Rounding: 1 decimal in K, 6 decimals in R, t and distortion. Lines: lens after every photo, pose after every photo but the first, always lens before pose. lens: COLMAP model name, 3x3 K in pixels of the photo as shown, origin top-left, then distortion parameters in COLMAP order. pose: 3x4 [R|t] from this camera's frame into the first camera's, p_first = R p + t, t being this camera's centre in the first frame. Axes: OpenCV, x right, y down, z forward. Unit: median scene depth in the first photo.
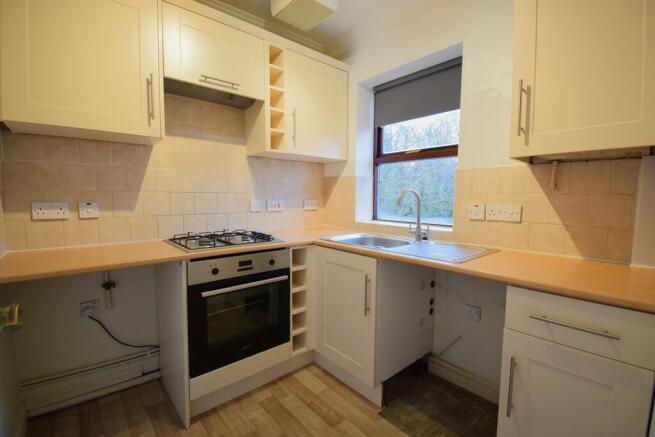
lens RADIAL K [[299.8, 0, 327.5], [0, 299.8, 218.5], [0, 0, 1]] dist [0.001342, -0.014895]
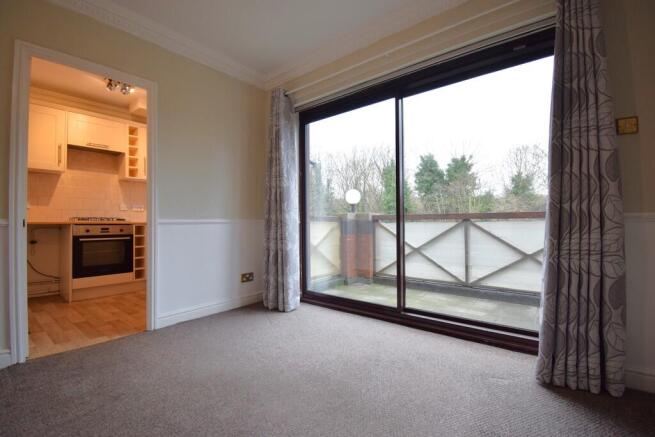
lens RADIAL K [[299.8, 0, 327.5], [0, 299.8, 218.5], [0, 0, 1]] dist [0.001342, -0.014895]
pose [[0.984424, -0.003623, 0.175774, 0.828772], [0.018917, 0.996166, -0.085411, 0.257966], [-0.174791, 0.087405, 0.980718, -1.248728]]
